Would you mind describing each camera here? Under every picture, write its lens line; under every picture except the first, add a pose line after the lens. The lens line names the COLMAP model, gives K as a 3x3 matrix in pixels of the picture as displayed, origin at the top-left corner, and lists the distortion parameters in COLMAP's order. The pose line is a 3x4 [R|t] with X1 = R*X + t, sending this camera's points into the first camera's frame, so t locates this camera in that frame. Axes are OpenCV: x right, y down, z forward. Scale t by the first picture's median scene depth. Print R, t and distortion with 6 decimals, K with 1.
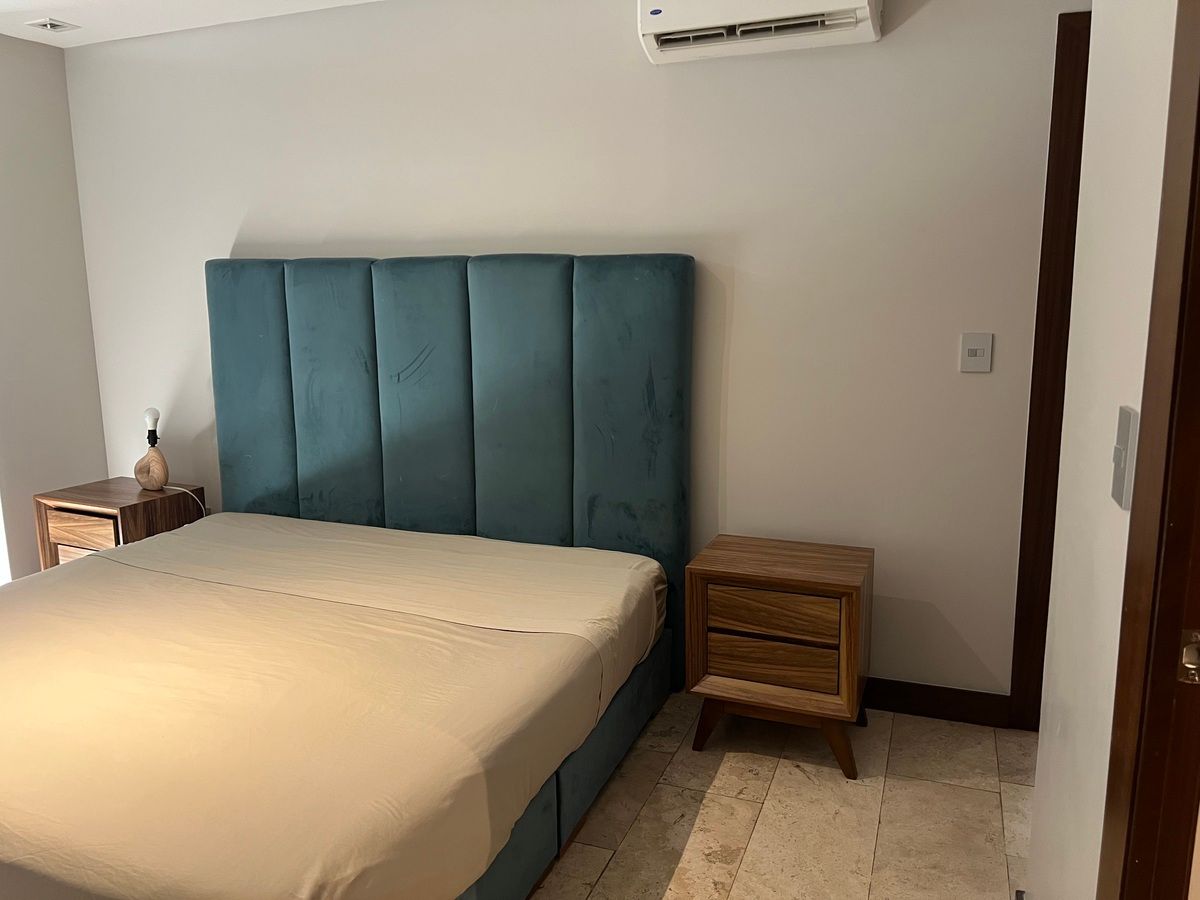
lens RADIAL K [[898.9, 0, 599.0], [0, 898.9, 452.7], [0, 0, 1]] dist [0.055450, -0.068043]
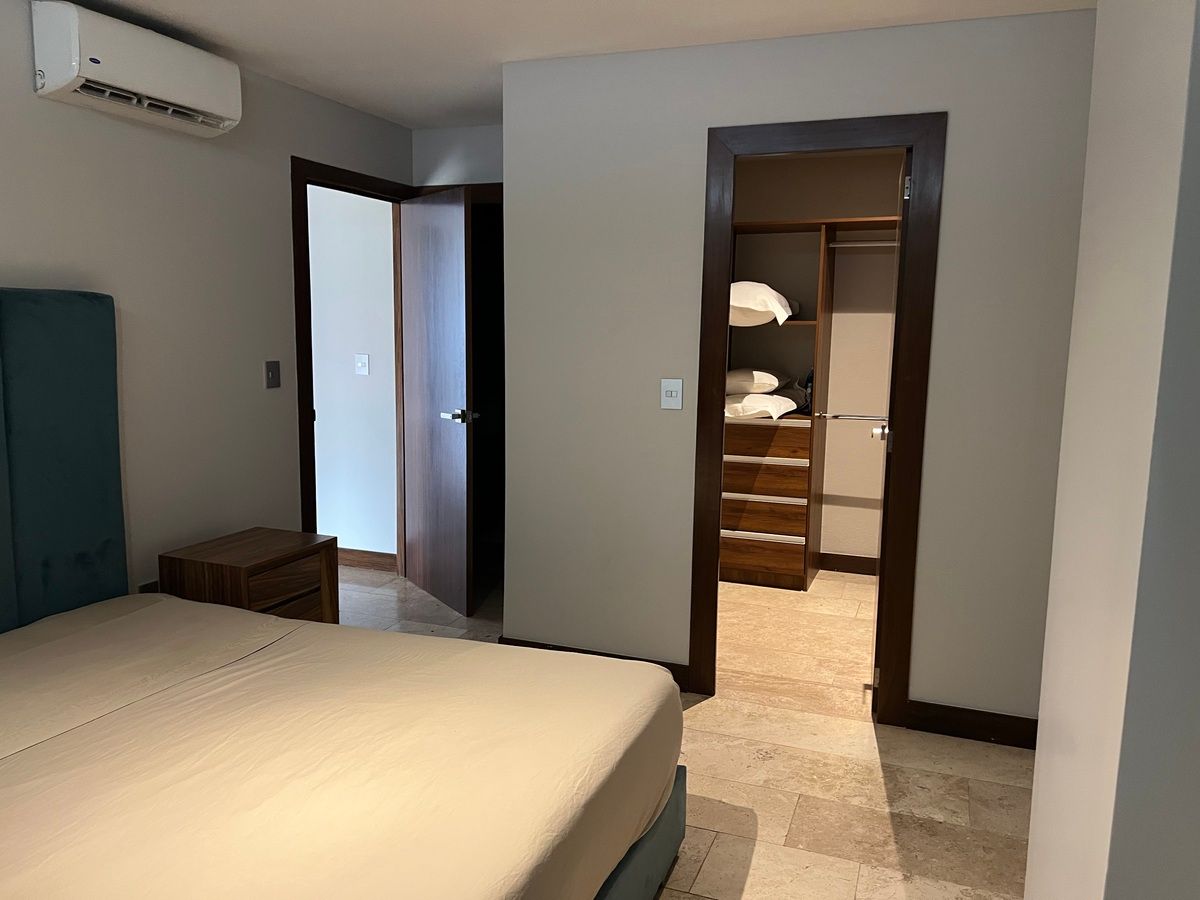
lens RADIAL K [[898.9, 0, 615.0], [0, 898.9, 439.1], [0, 0, 1]] dist [0.055450, -0.068043]
pose [[-0.017331, -0.120578, 0.992553, -1.070195], [0.158617, 0.979799, 0.121799, -0.102920], [-0.987188, 0.159547, 0.002145, 0.508587]]
